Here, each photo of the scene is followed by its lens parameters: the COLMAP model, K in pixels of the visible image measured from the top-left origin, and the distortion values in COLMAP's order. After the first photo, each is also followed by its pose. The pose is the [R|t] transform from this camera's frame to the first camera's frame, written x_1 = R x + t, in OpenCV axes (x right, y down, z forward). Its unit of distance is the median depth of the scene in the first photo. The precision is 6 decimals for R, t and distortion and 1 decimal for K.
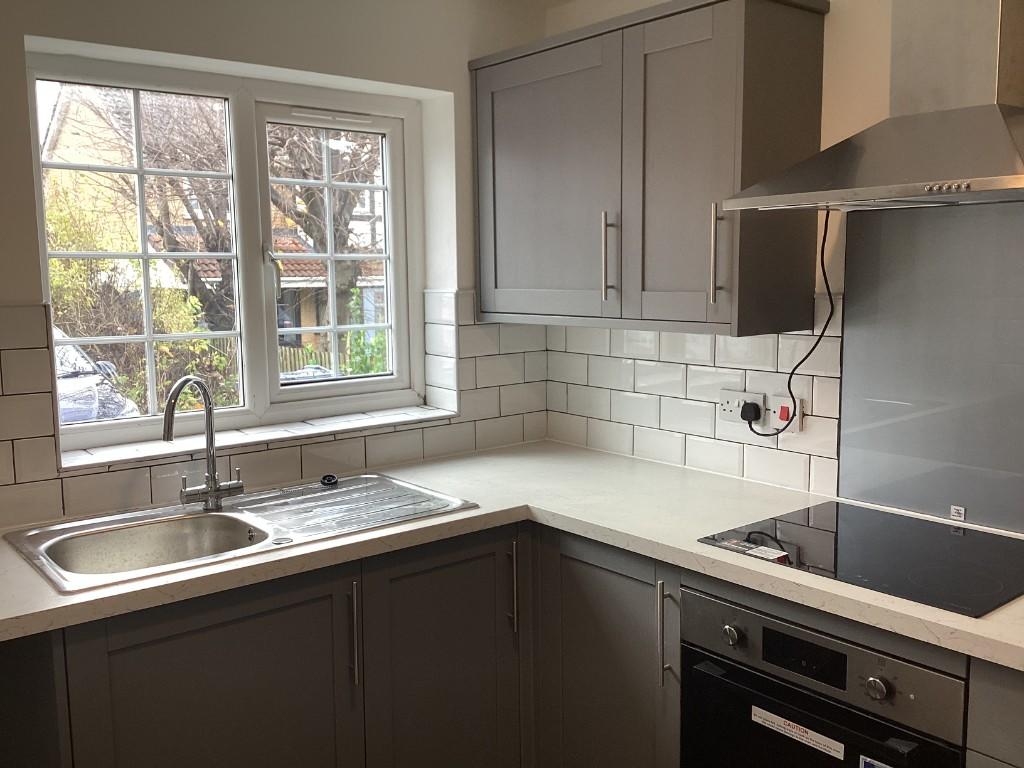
lens RADIAL K [[945.9, 0, 512.0], [0, 945.9, 384.0], [0, 0, 1]] dist [0.147874, -0.246354]
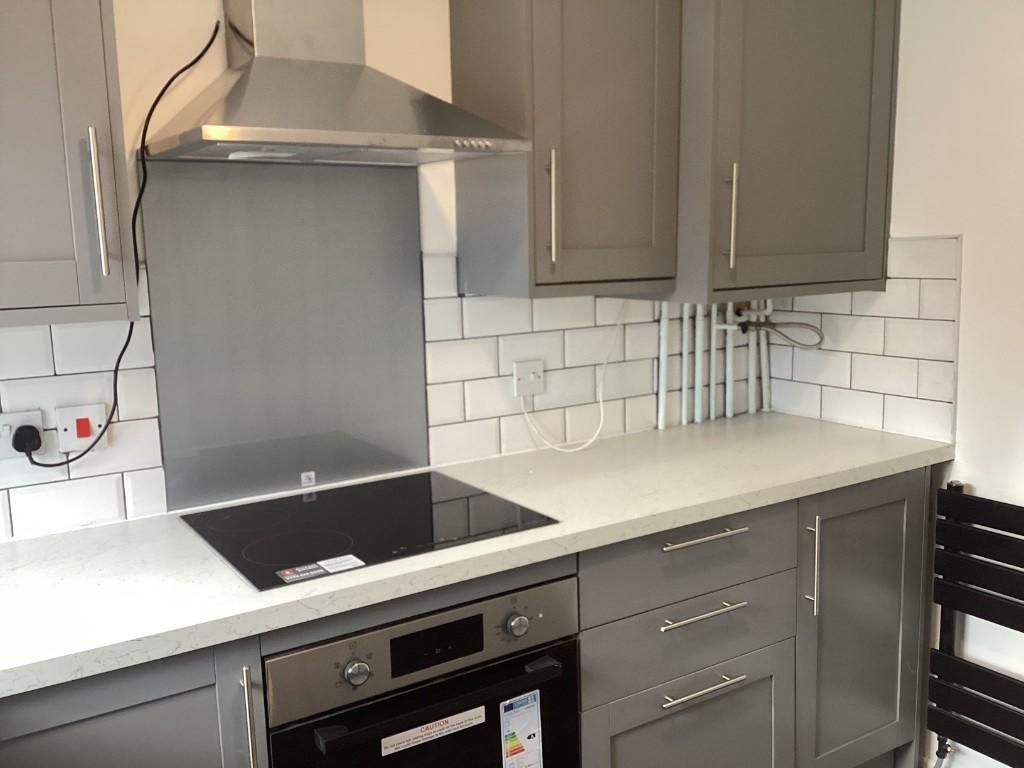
lens RADIAL K [[945.9, 0, 512.0], [0, 945.9, 384.0], [0, 0, 1]] dist [0.147874, -0.246354]
pose [[0.111731, -0.140131, 0.983809, -0.491114], [0.148624, 0.981229, 0.122885, -0.054371], [-0.982561, 0.132488, 0.130460, 0.696080]]
